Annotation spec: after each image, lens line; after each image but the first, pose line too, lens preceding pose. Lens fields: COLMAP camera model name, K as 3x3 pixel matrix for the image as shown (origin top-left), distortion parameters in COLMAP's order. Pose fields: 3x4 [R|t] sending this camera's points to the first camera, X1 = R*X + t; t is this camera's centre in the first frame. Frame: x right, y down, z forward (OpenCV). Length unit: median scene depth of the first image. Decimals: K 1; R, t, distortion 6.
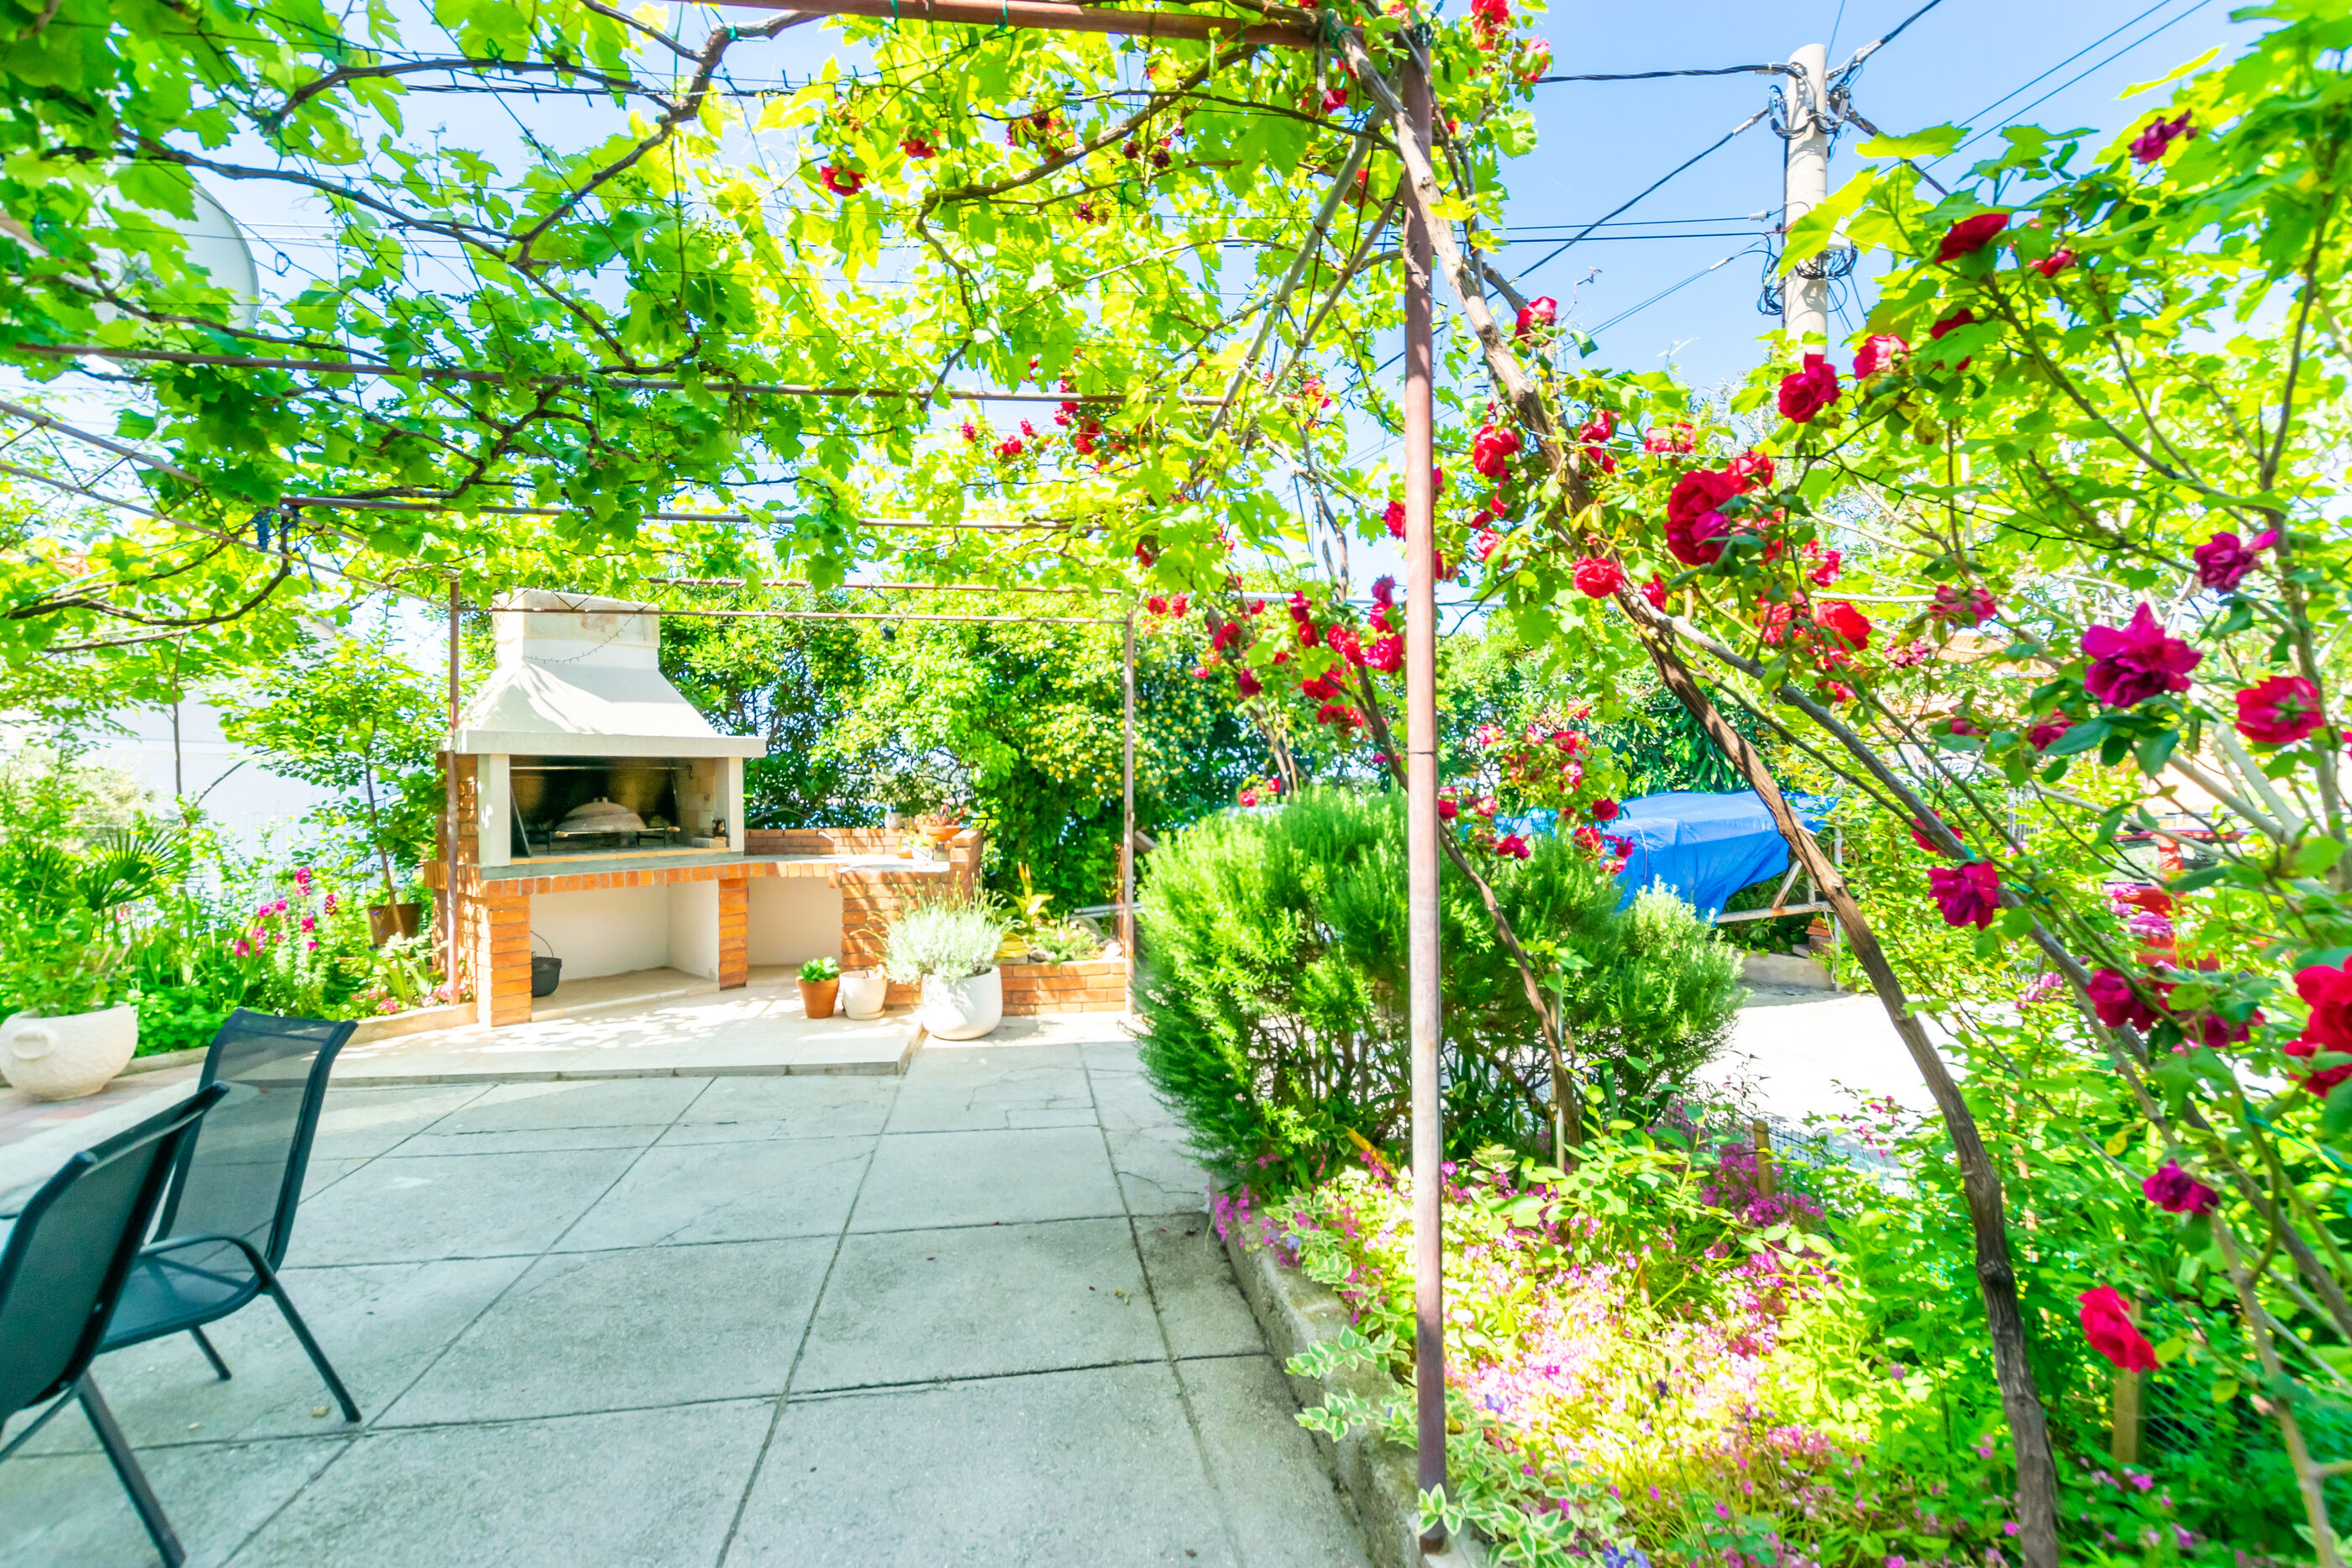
lens RADIAL K [[1011.7, 0, 1176.0], [0, 1011.7, 784.0], [0, 0, 1]] dist [0.001842, 0.000111]
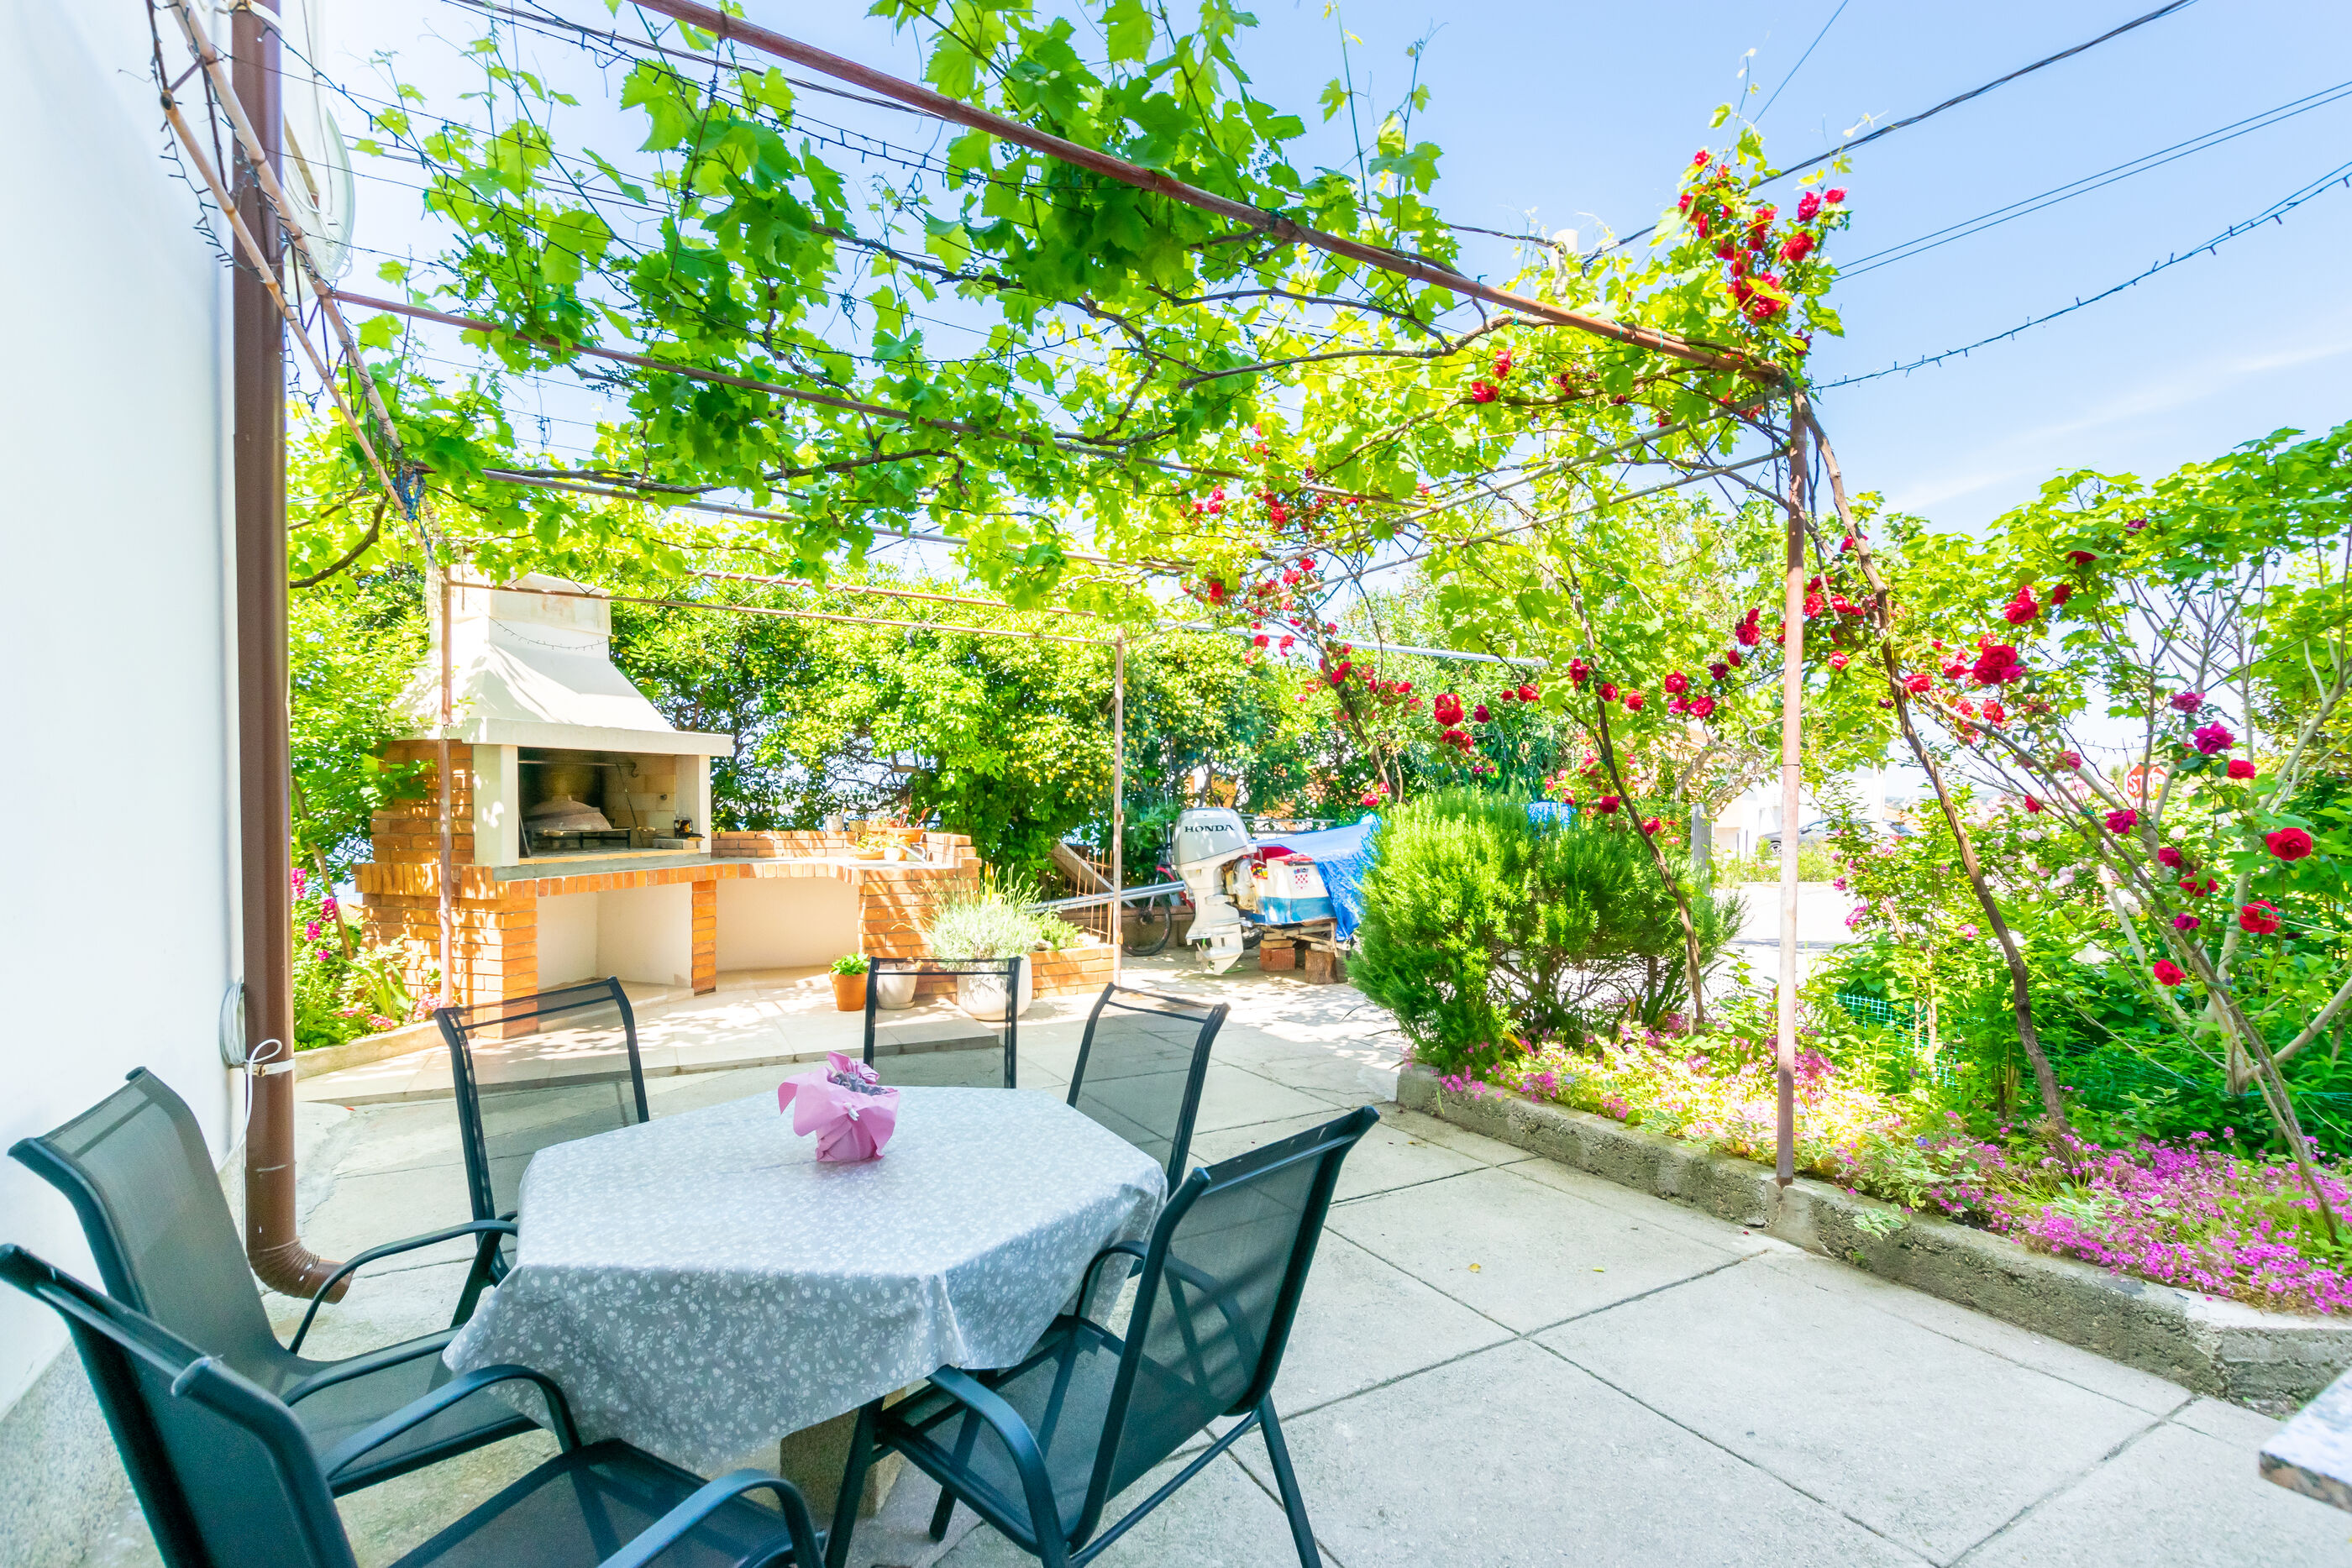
lens RADIAL K [[1035.2, 0, 1176.3], [0, 1035.2, 818.9], [0, 0, 1]] dist [-0.000428, -0.000012]
pose [[0.934691, 0.005249, 0.355422, -0.373225], [-0.011242, 0.999827, 0.014801, 0.014685], [-0.355283, -0.017830, 0.934589, -0.088992]]
